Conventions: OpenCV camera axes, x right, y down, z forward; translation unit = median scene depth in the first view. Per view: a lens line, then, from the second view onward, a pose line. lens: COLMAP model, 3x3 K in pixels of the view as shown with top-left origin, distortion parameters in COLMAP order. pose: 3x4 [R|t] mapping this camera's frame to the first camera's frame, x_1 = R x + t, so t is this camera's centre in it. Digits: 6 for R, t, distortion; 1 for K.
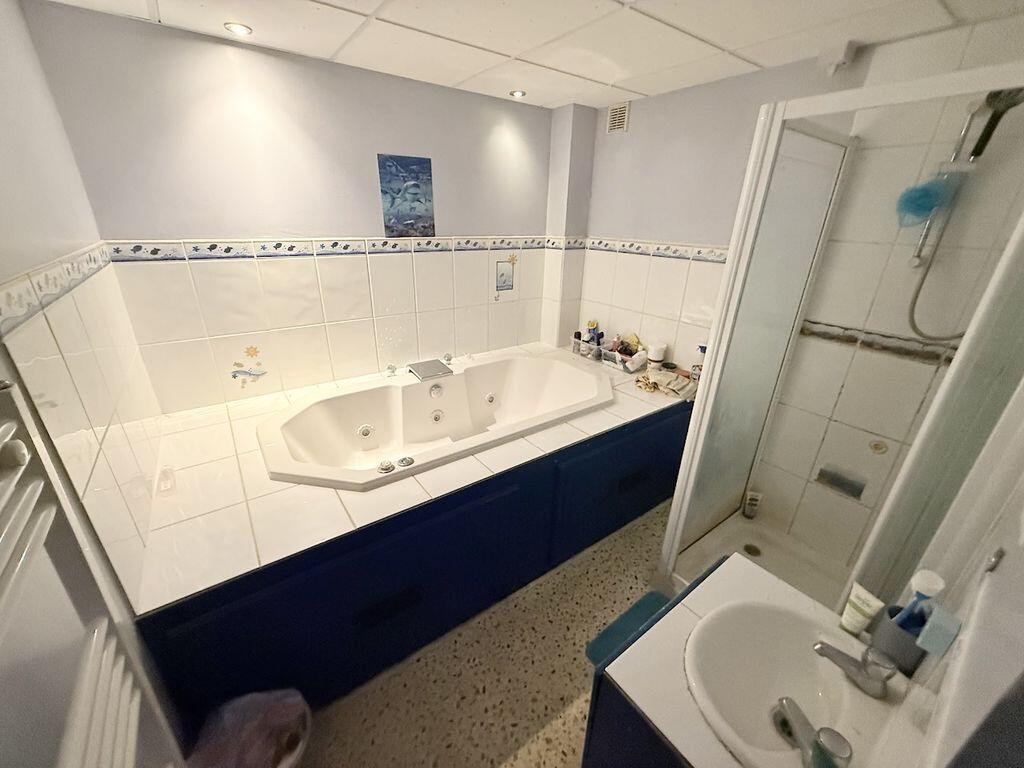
lens RADIAL K [[407.9, 0, 509.9], [0, 407.9, 385.1], [0, 0, 1]] dist [0.010697, 0.000597]
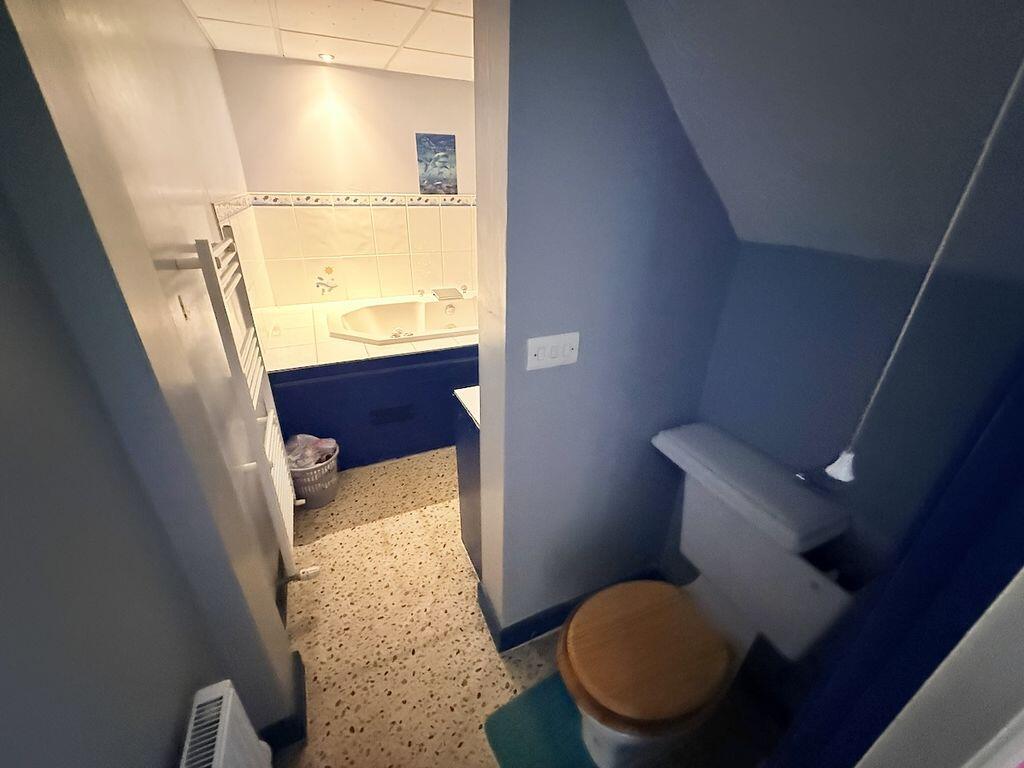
lens RADIAL K [[407.9, 0, 511.4], [0, 407.9, 383.9], [0, 0, 1]] dist [0.010697, 0.000597]
pose [[0.980507, 0.085438, -0.176938, 0.306025], [-0.075532, 0.995214, 0.061993, 0.174079], [0.181388, -0.047420, 0.982268, -0.349266]]
